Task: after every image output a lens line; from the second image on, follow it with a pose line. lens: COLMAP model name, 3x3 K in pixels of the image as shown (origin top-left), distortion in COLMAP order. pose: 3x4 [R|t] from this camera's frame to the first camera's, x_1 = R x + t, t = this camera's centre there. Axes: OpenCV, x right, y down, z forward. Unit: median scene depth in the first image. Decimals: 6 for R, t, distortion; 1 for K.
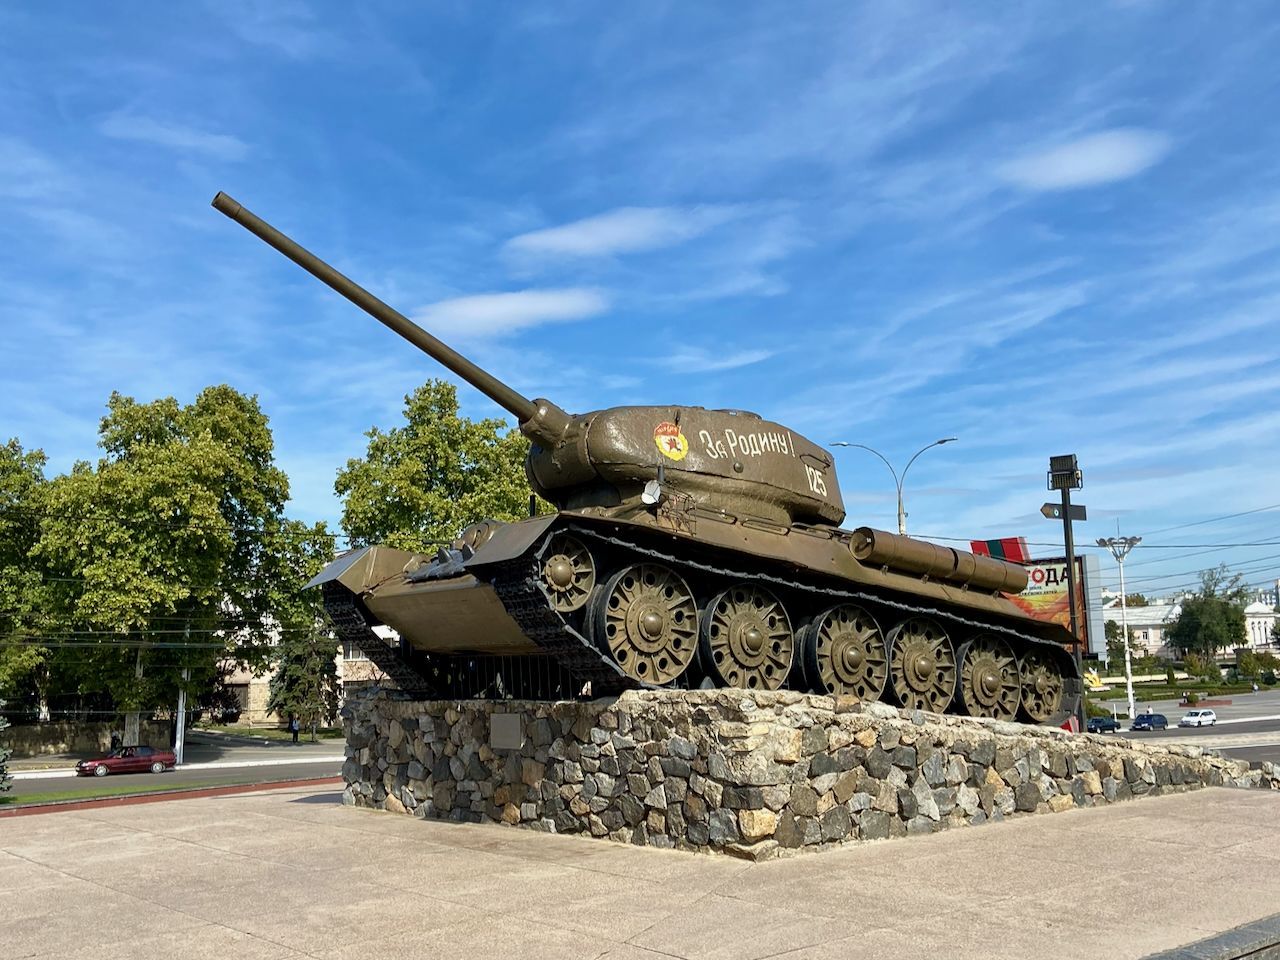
lens RADIAL K [[1265.8, 0, 644.7], [0, 1265.8, 468.4], [0, 0, 1]] dist [0.107530, 0.000000]
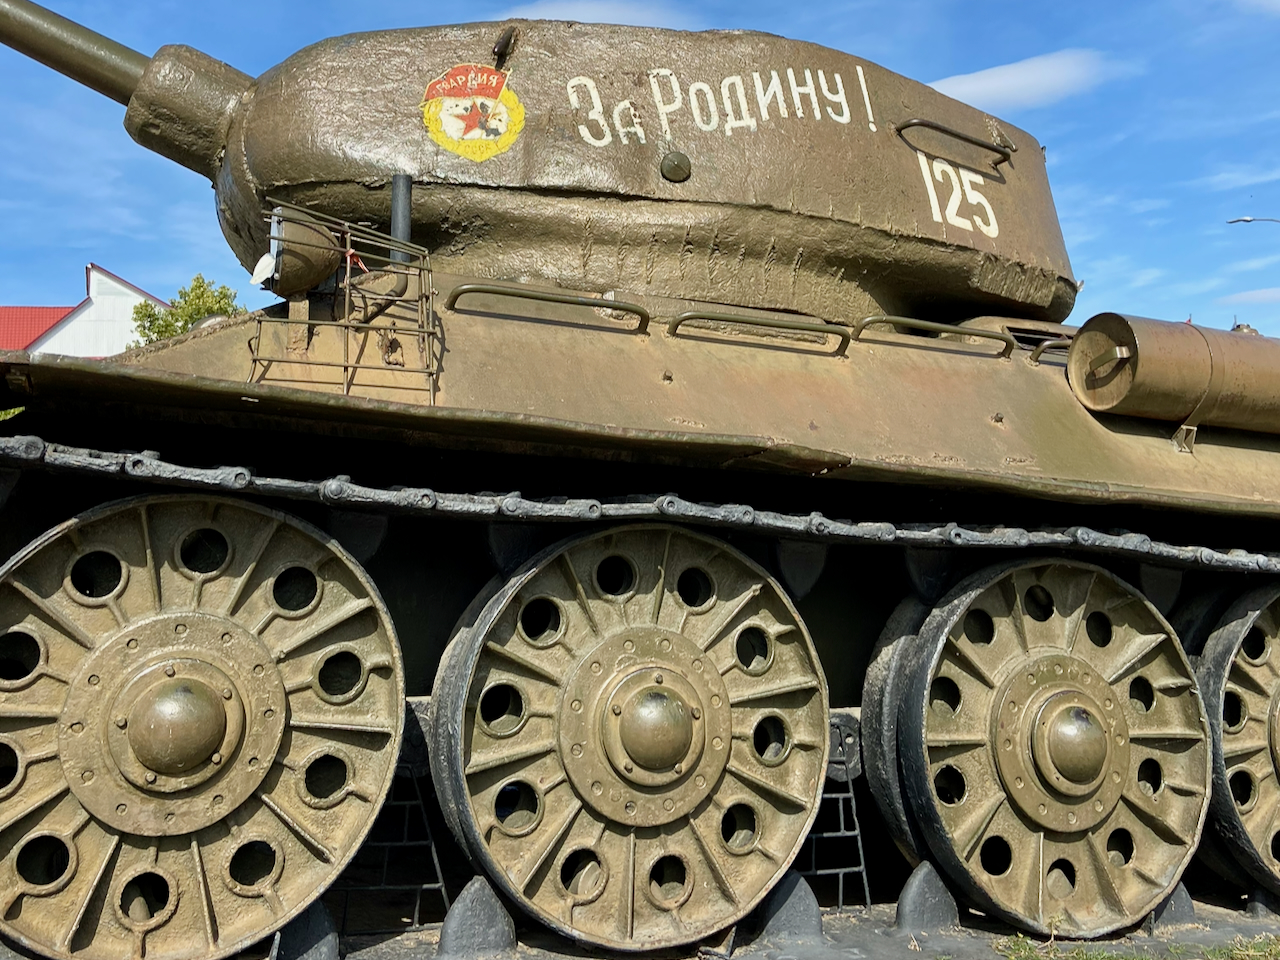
lens RADIAL K [[1263.5, 0, 632.8], [0, 1263.5, 277.0], [0, 0, 1]] dist [0.058547, 0.000000]
pose [[0.950048, -0.084065, -0.300568, 0.166267], [0.079230, 0.996456, -0.028262, 0.038293], [0.301878, 0.003036, 0.953342, 0.681284]]
